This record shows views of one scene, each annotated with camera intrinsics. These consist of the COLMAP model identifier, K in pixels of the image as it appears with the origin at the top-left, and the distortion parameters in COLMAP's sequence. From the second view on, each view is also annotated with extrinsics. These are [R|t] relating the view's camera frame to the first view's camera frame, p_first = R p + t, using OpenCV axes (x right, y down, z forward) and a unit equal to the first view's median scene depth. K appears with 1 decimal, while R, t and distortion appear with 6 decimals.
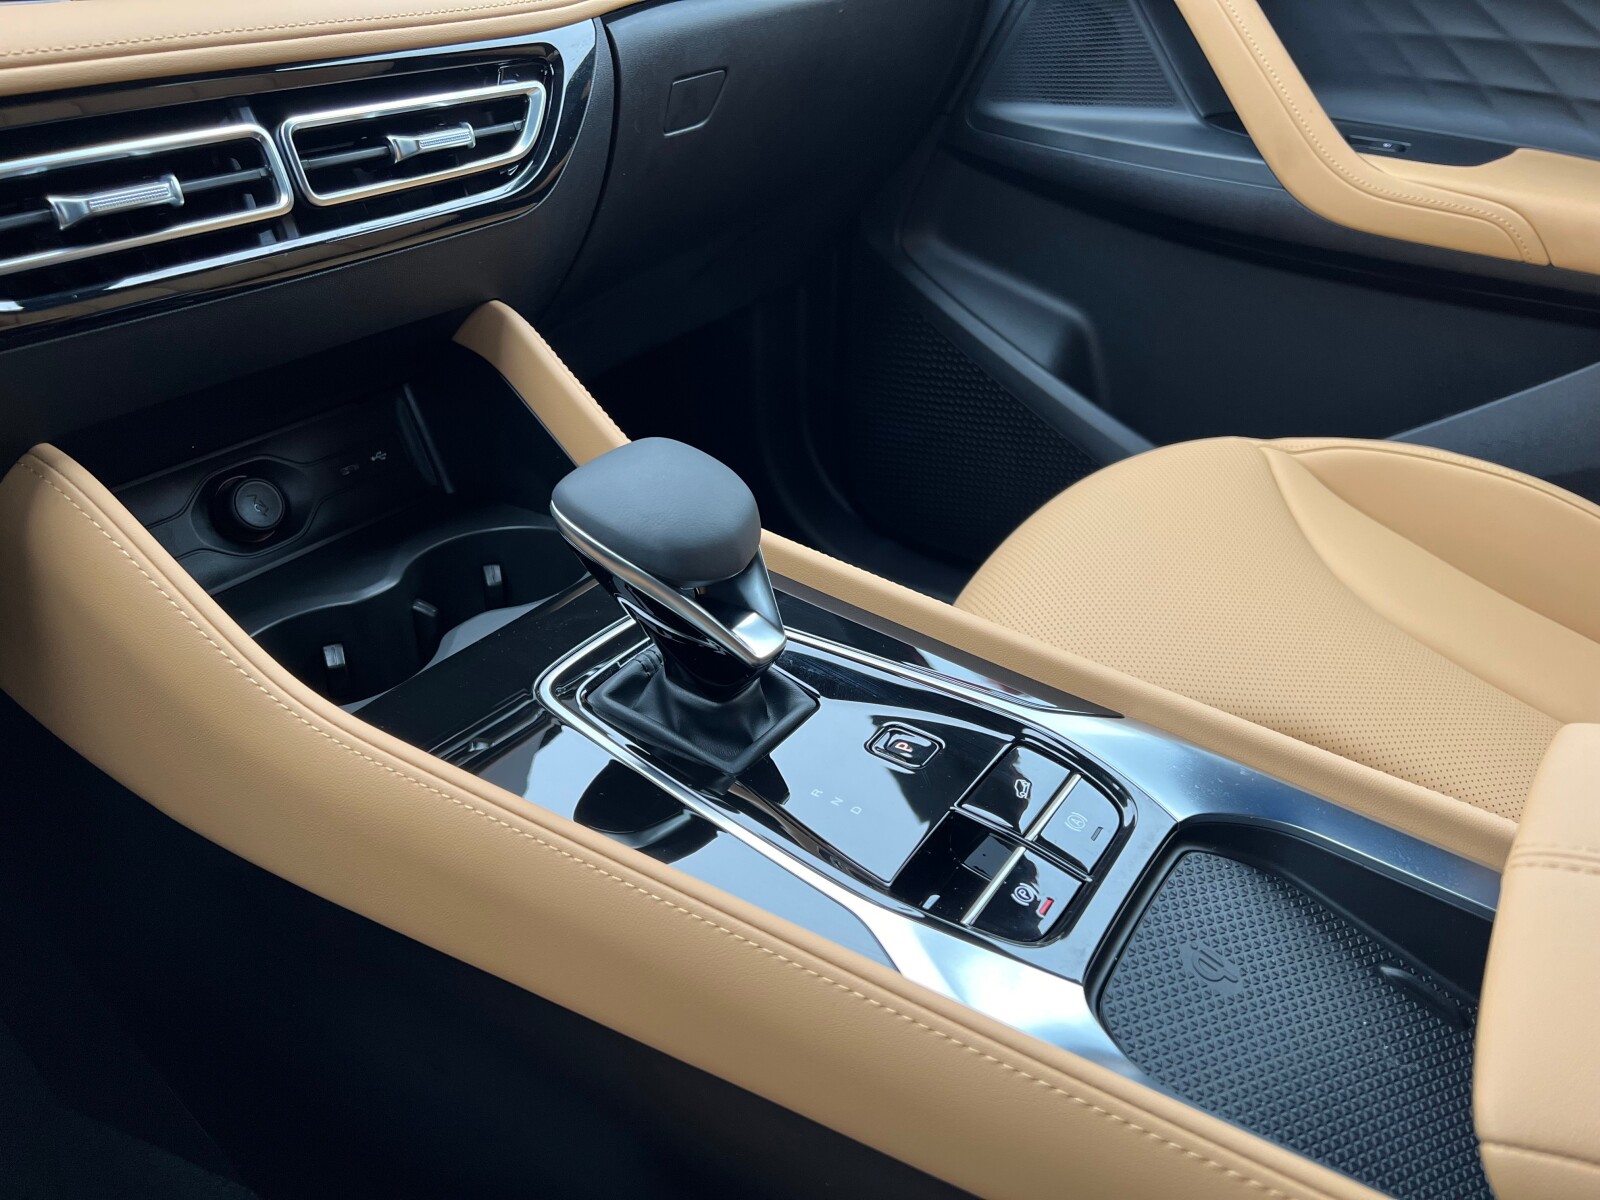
lens RADIAL K [[1214.7, 0, 800.0], [0, 1214.7, 600.0], [0, 0, 1]] dist [0.004502, -0.005094]
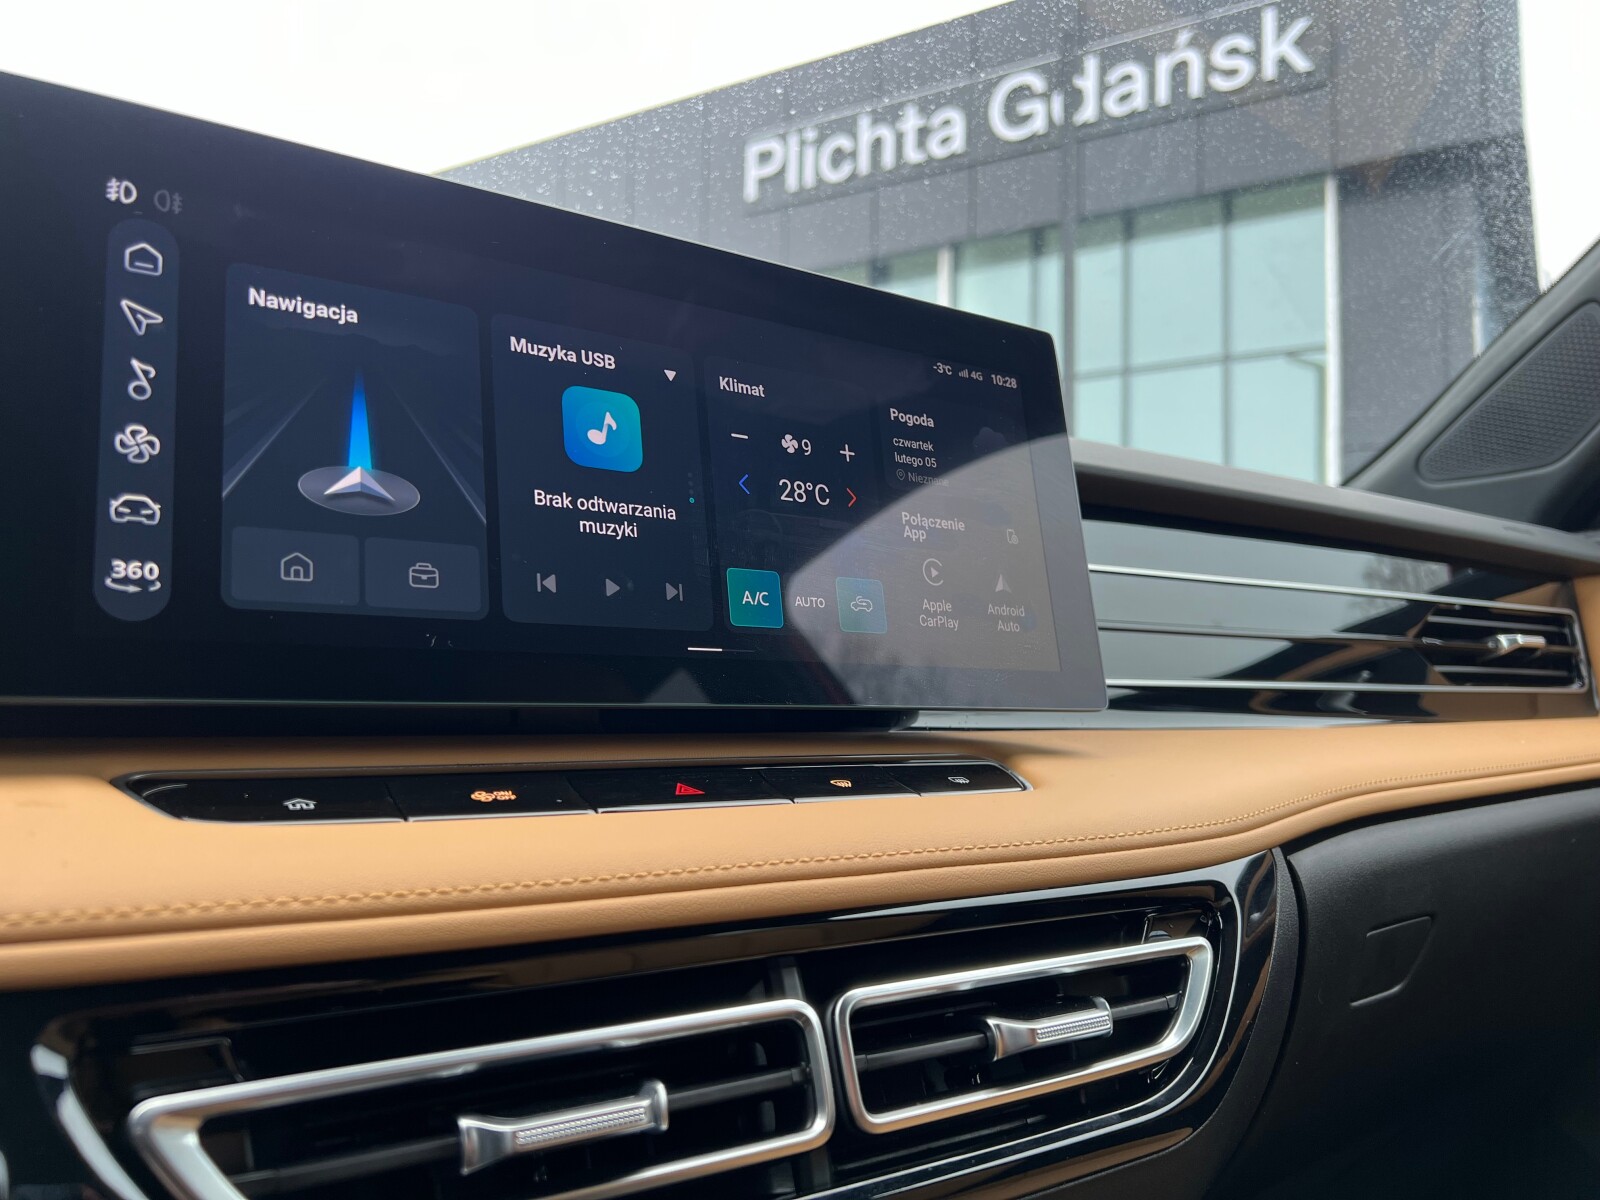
lens RADIAL K [[1214.7, 0, 800.0], [0, 1214.7, 600.0], [0, 0, 1]] dist [0.004502, -0.005094]
pose [[0.923083, -0.034403, -0.383058, -0.177324], [-0.194074, 0.818217, -0.541161, -0.195984], [0.332042, 0.573879, 0.748606, 0.362712]]
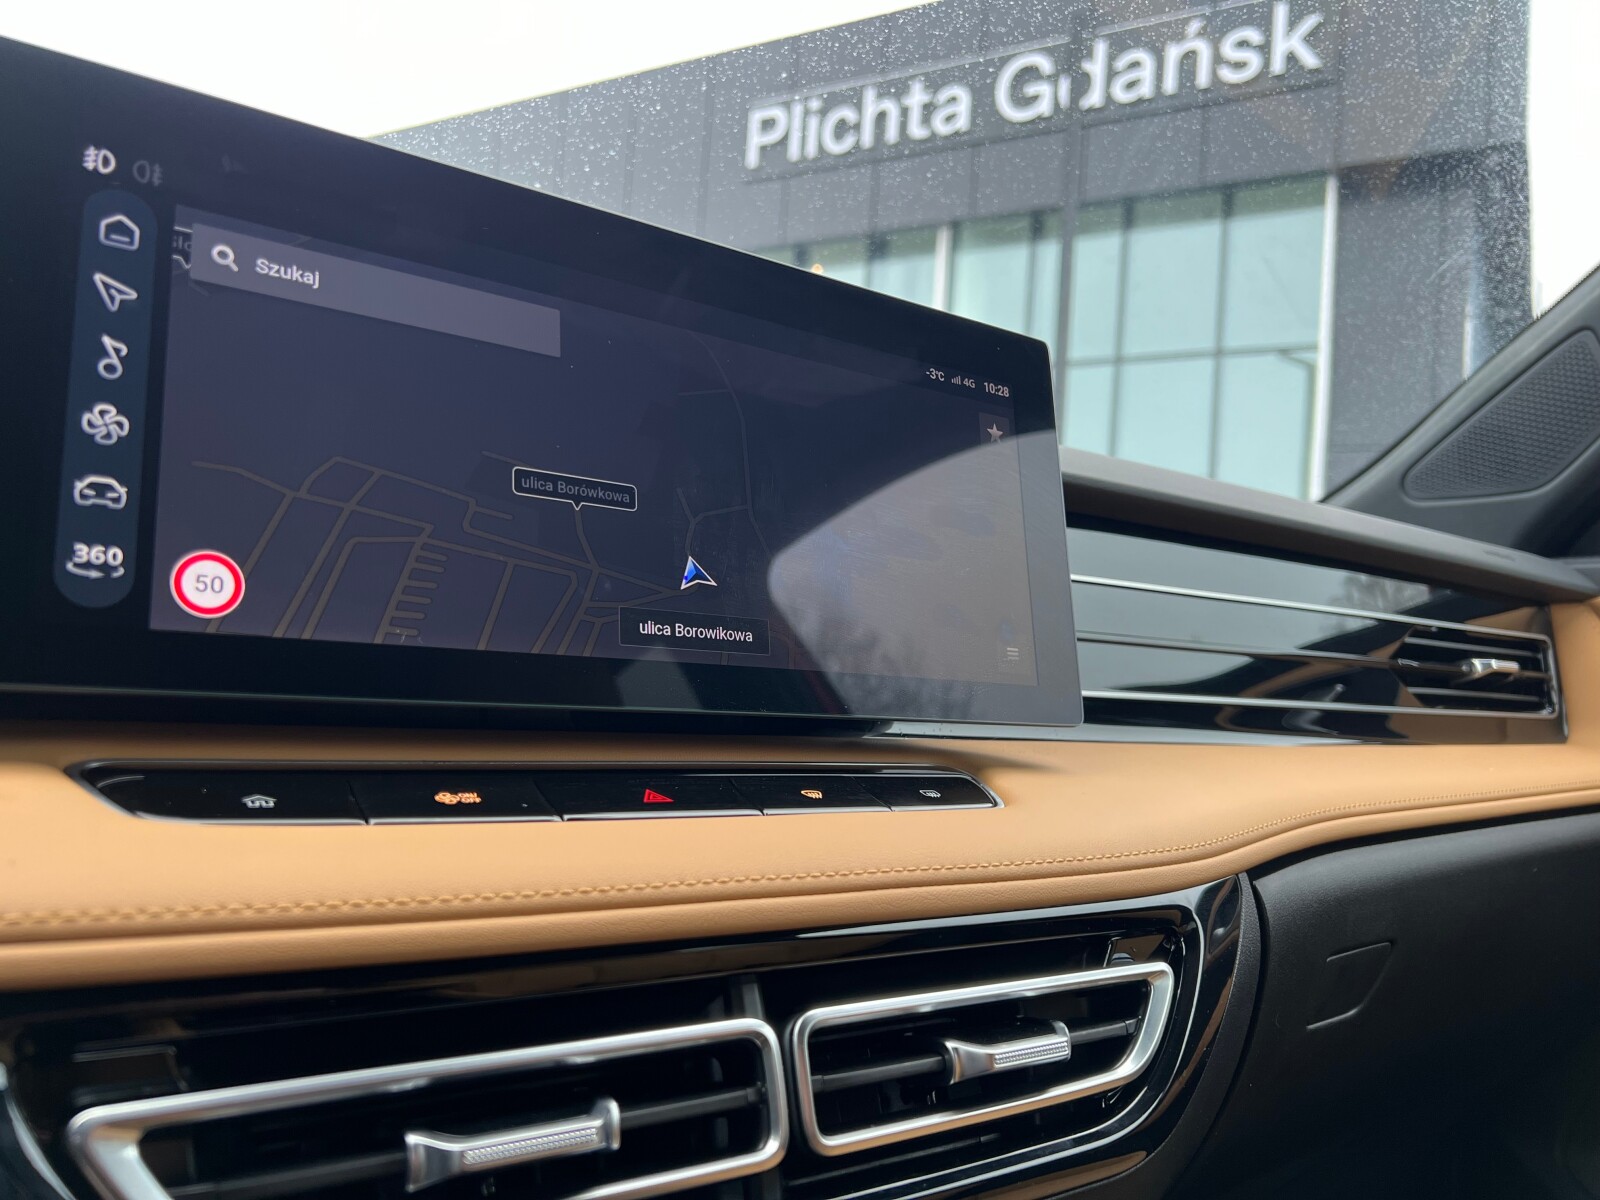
lens RADIAL K [[1214.7, 0, 800.0], [0, 1214.7, 600.0], [0, 0, 1]] dist [0.004502, -0.005094]
pose [[0.929545, 0.020136, -0.368159, -0.180154], [-0.226127, 0.819811, -0.526095, -0.217886], [0.291227, 0.572280, 0.766604, 0.357668]]
